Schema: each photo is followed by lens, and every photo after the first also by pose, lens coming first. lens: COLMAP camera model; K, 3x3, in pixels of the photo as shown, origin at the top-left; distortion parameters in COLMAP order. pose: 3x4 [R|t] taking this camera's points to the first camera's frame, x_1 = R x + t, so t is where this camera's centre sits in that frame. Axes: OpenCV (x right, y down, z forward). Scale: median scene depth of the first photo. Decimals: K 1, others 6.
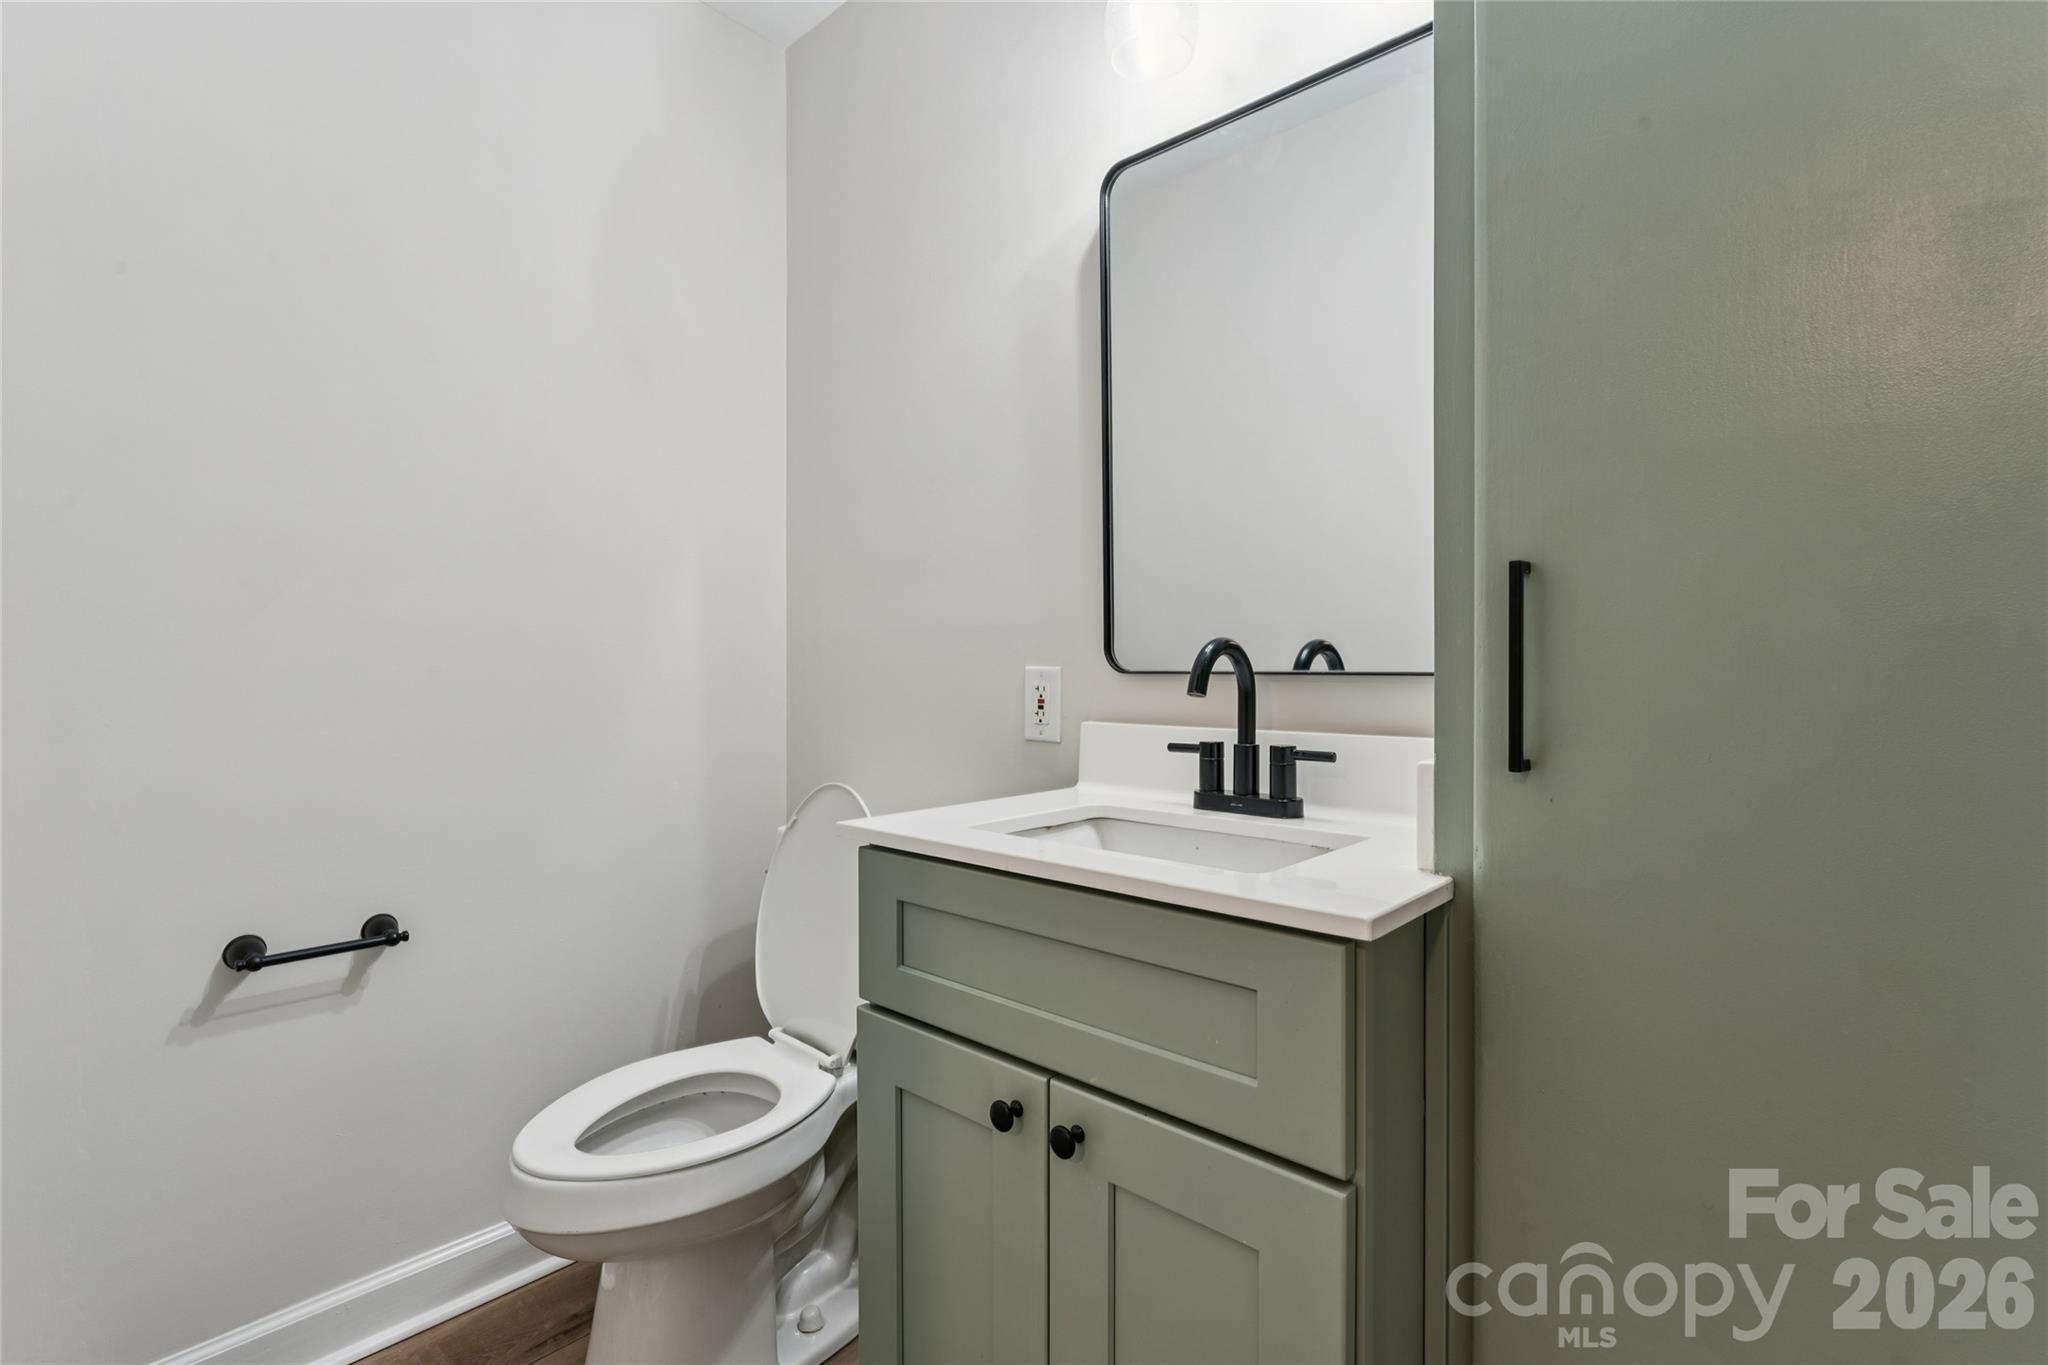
lens RADIAL K [[942.5, 0, 1022.4], [0, 942.5, 670.7], [0, 0, 1]] dist [0.000546, 0.000469]
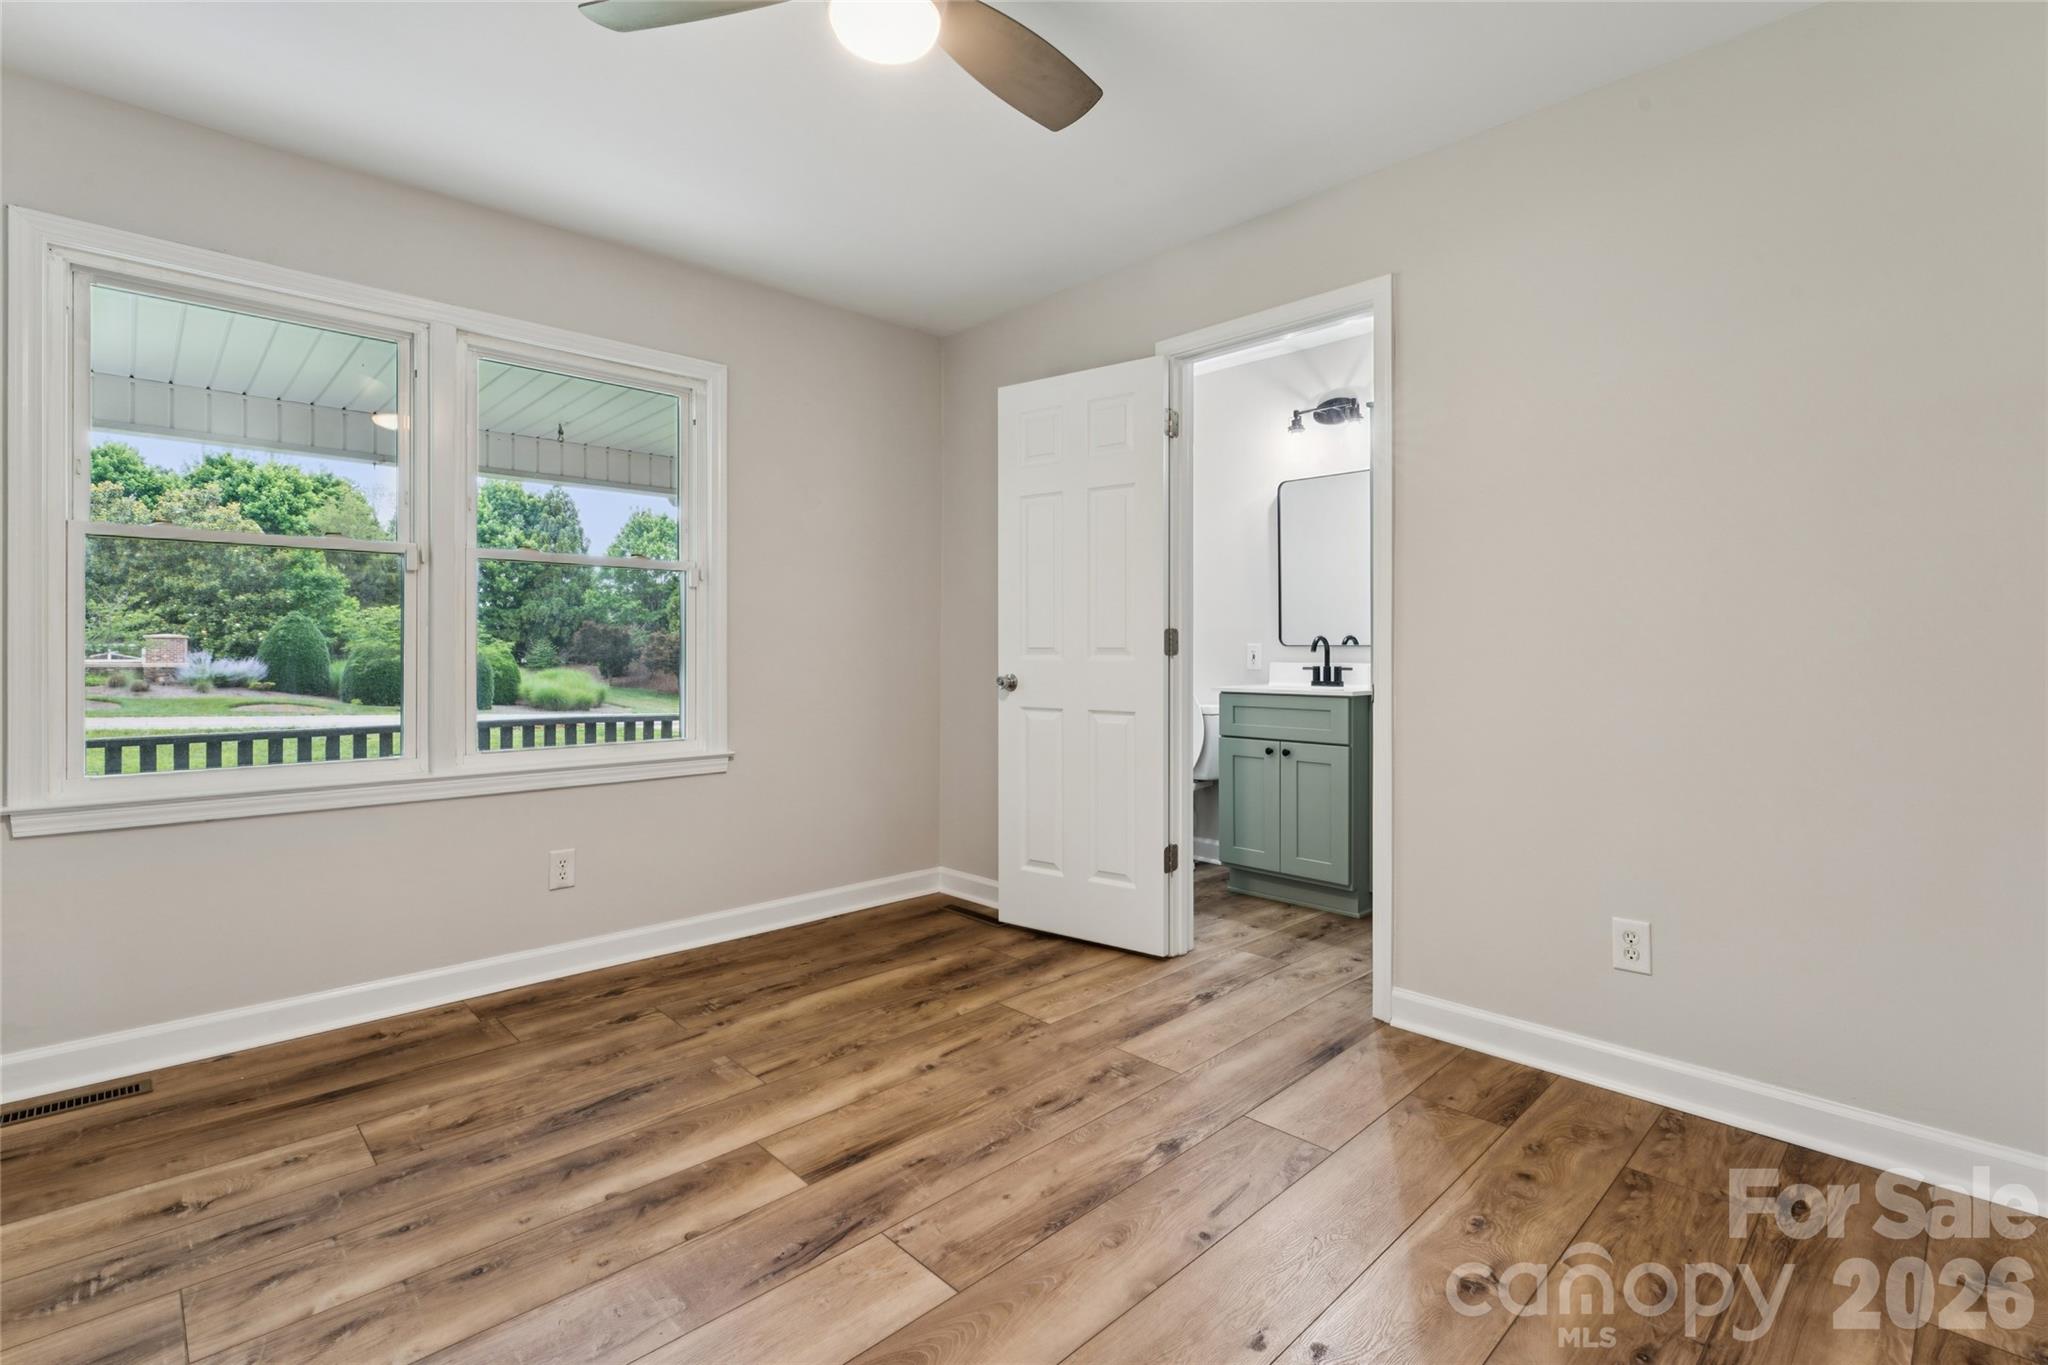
lens RADIAL K [[942.5, 0, 1026.1], [0, 942.5, 663.9], [0, 0, 1]] dist [0.000546, 0.000469]
pose [[0.997498, -0.005203, -0.070498, -0.617004], [0.006478, 0.999819, 0.017873, 0.000557], [0.070392, -0.018285, 0.997352, -2.512532]]
